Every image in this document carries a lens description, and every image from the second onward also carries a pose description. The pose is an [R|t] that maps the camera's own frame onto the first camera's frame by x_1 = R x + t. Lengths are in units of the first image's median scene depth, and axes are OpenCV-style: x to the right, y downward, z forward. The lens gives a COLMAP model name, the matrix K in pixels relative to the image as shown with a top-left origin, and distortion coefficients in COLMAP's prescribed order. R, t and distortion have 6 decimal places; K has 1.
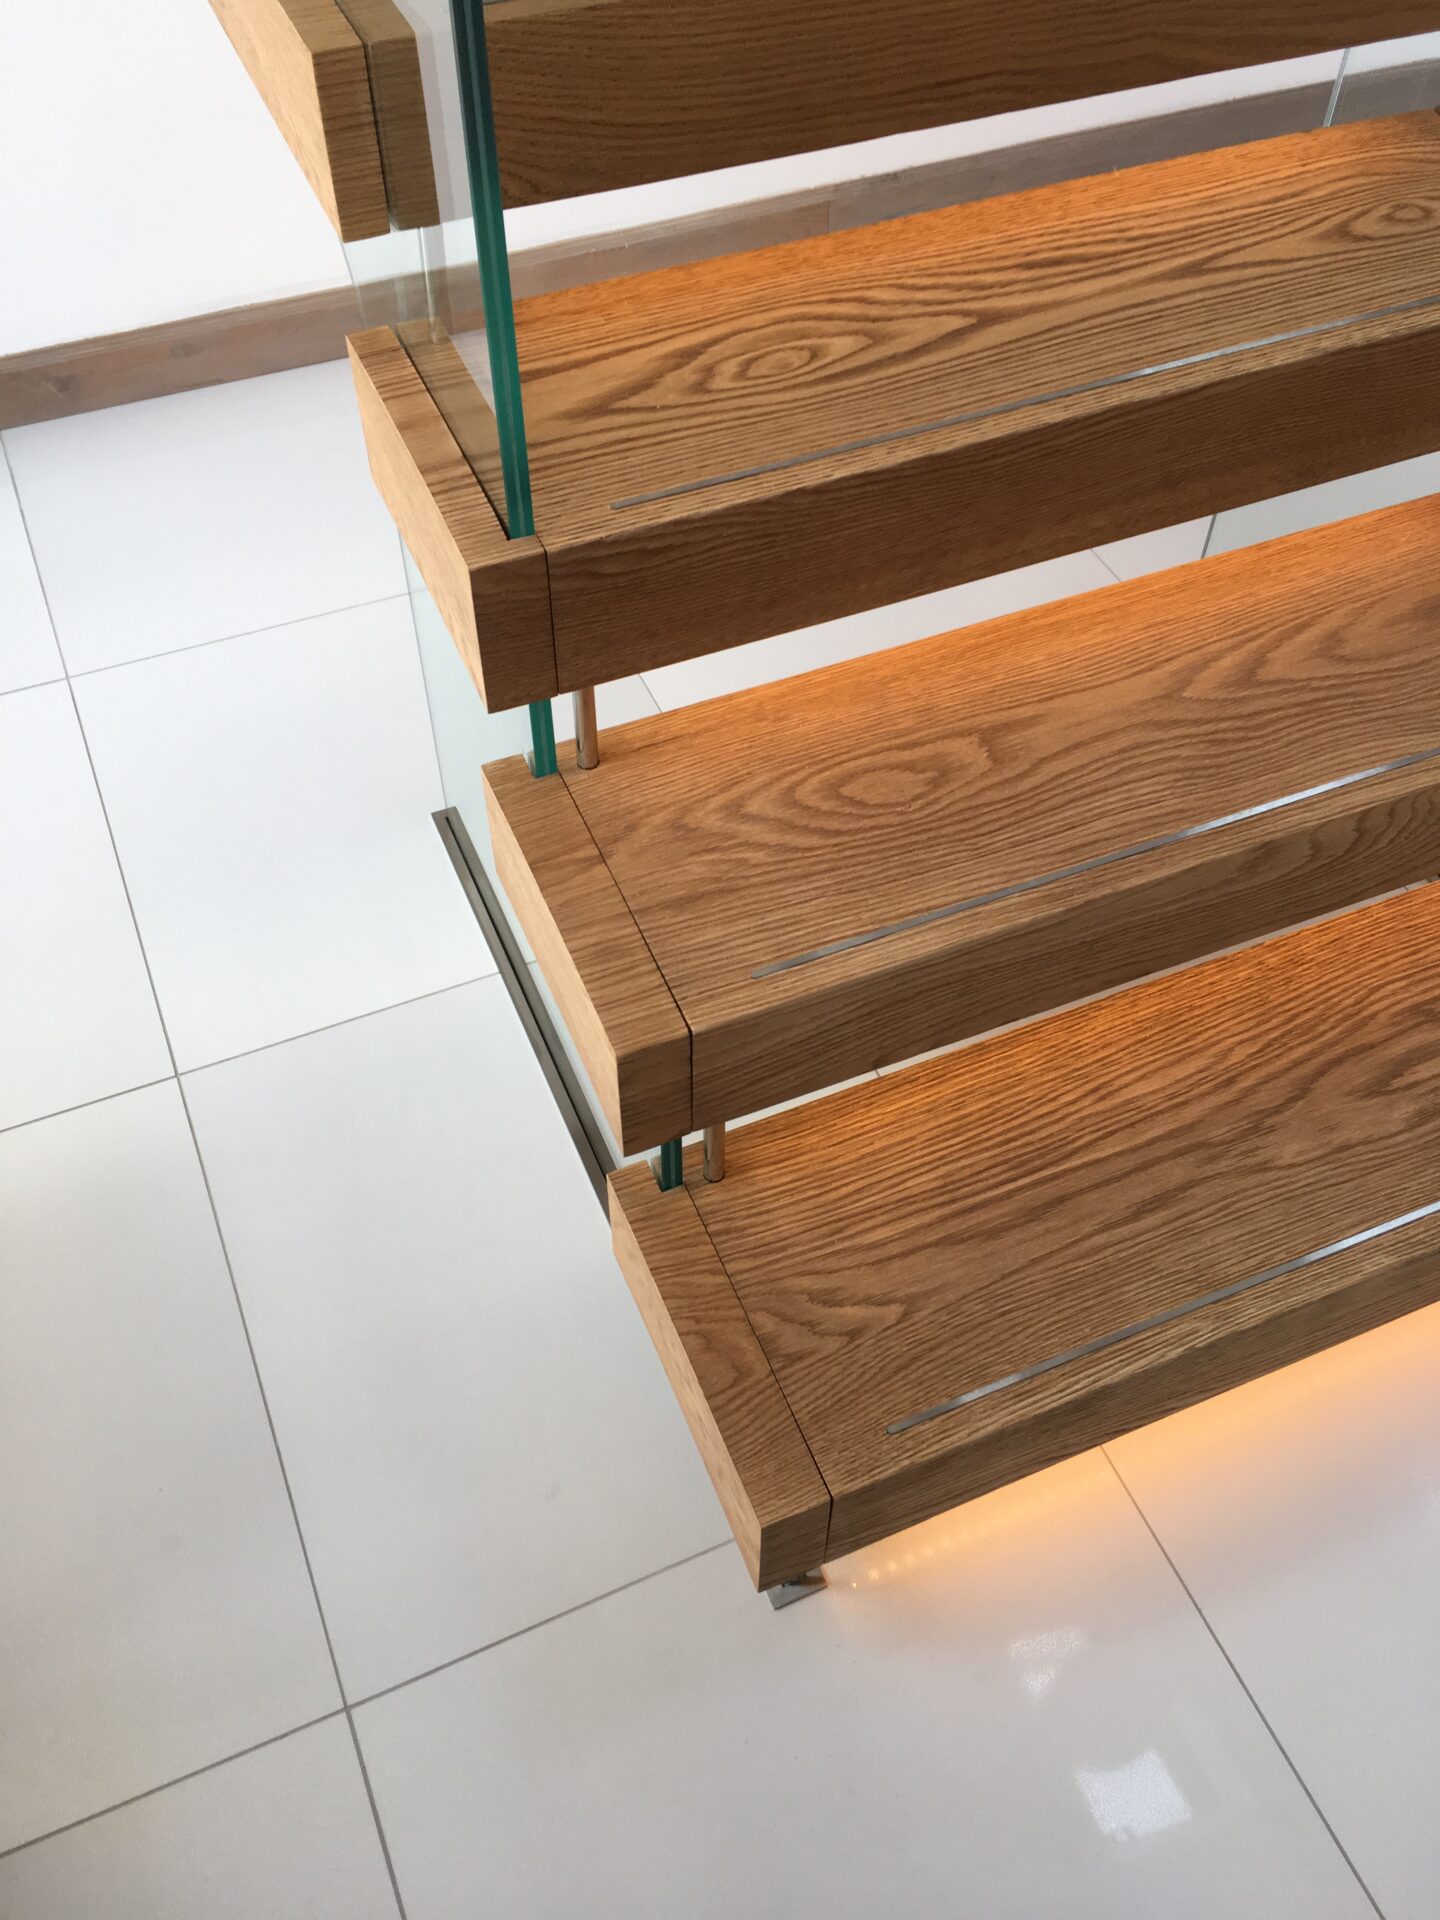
lens RADIAL K [[1642.1, 0, 720.0], [0, 1642.1, 960.0], [0, 0, 1]] dist [0.068663, -0.102375]
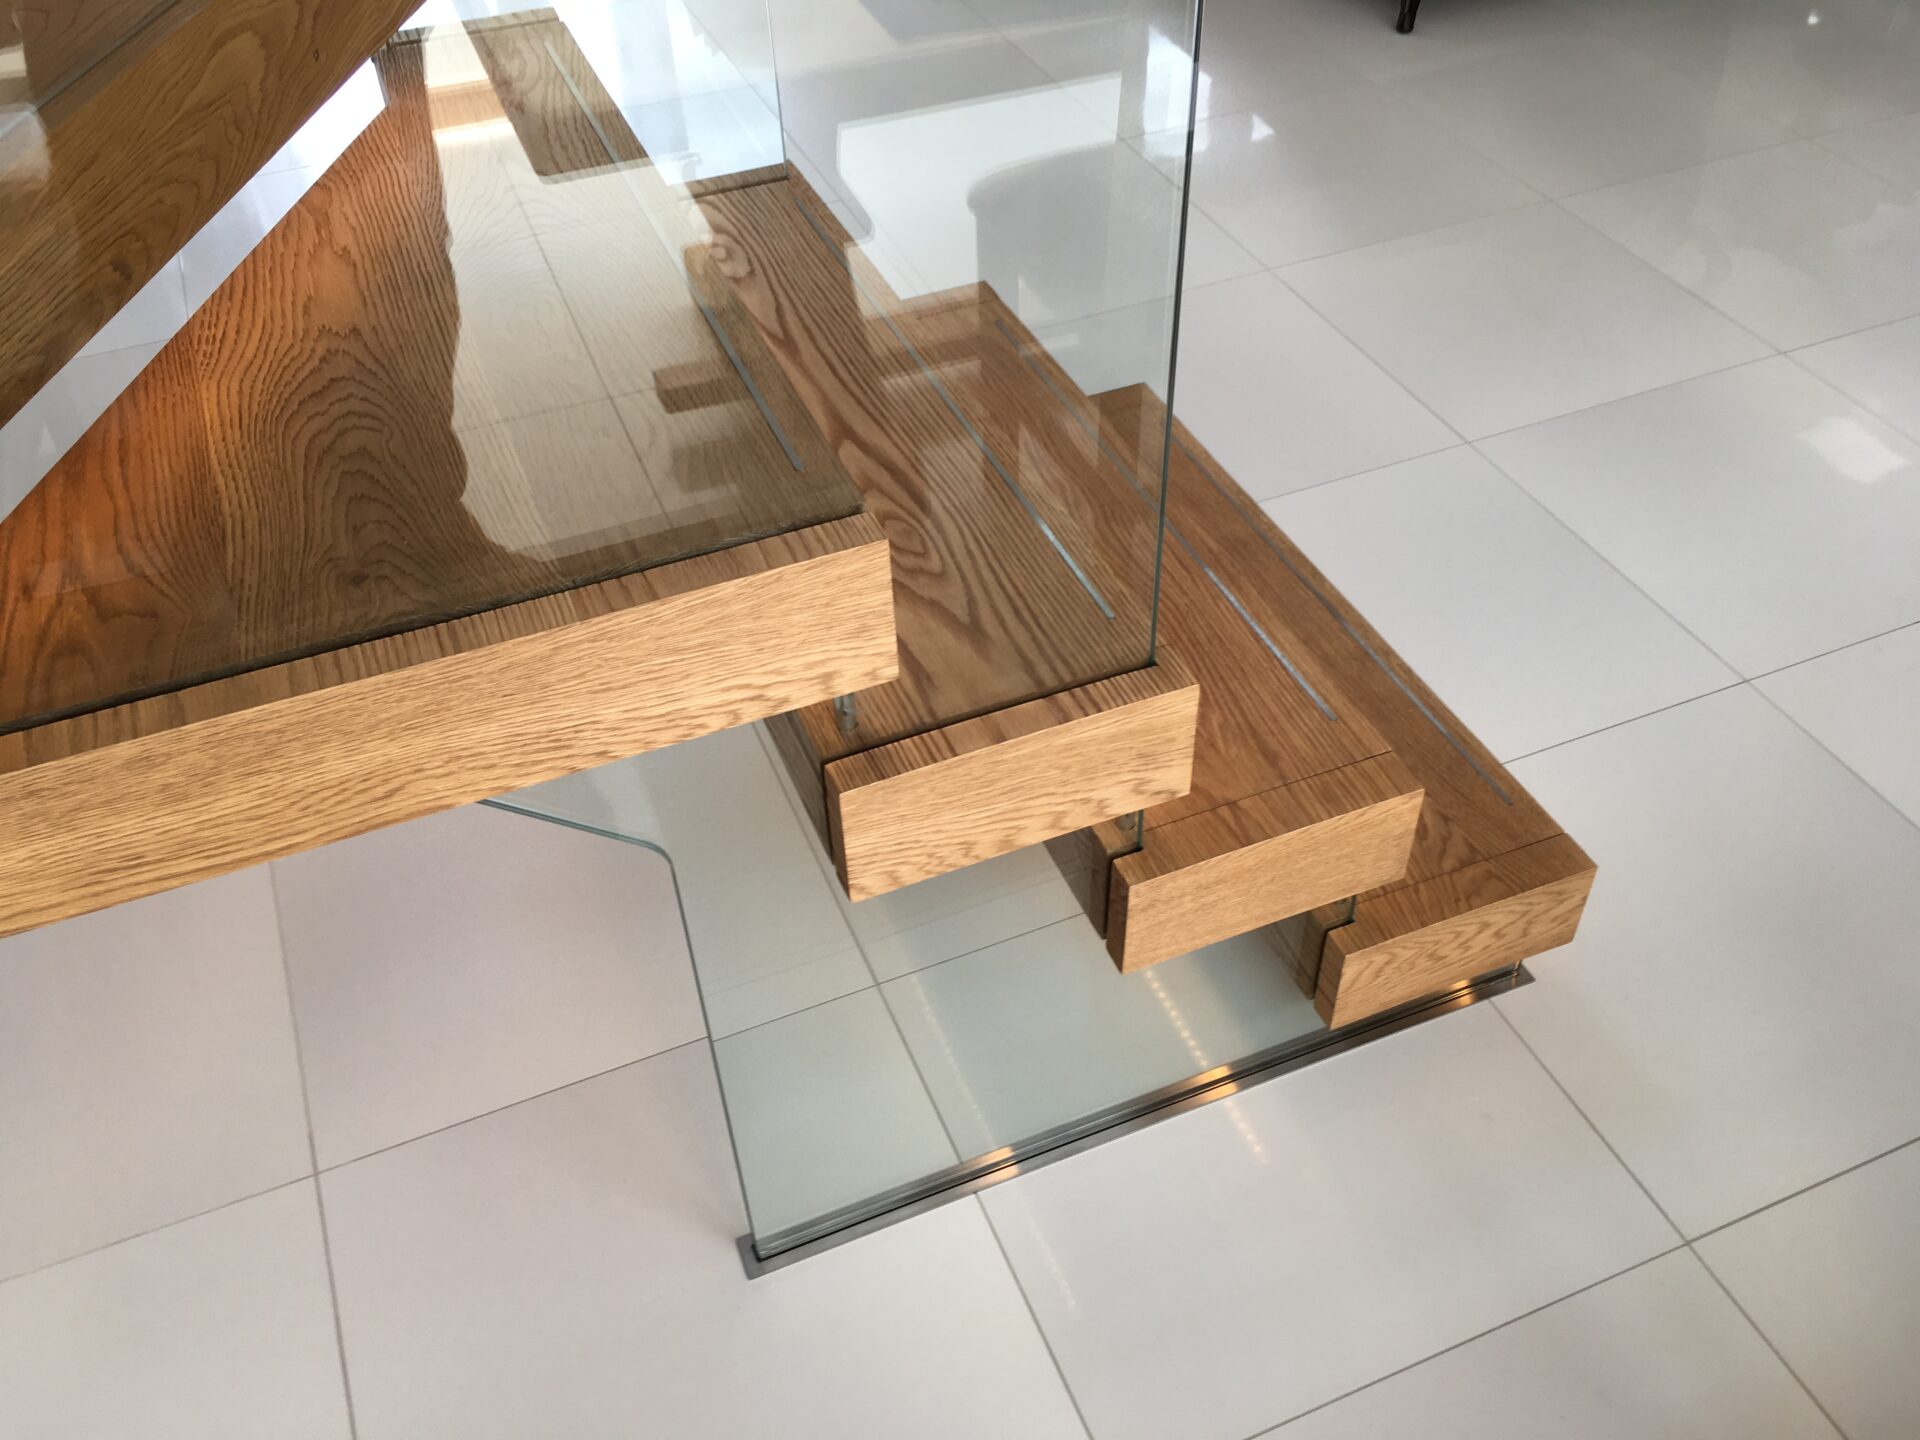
lens RADIAL K [[1699.8, 0, 1008.2], [0, 1699.8, 719.7], [0, 0, 1]] dist [0.125468, -0.000941]
pose [[-0.008487, -0.690236, 0.723534, -0.926464], [0.784961, 0.443653, 0.432444, -0.752999], [-0.619487, 0.571616, 0.538044, 0.346010]]
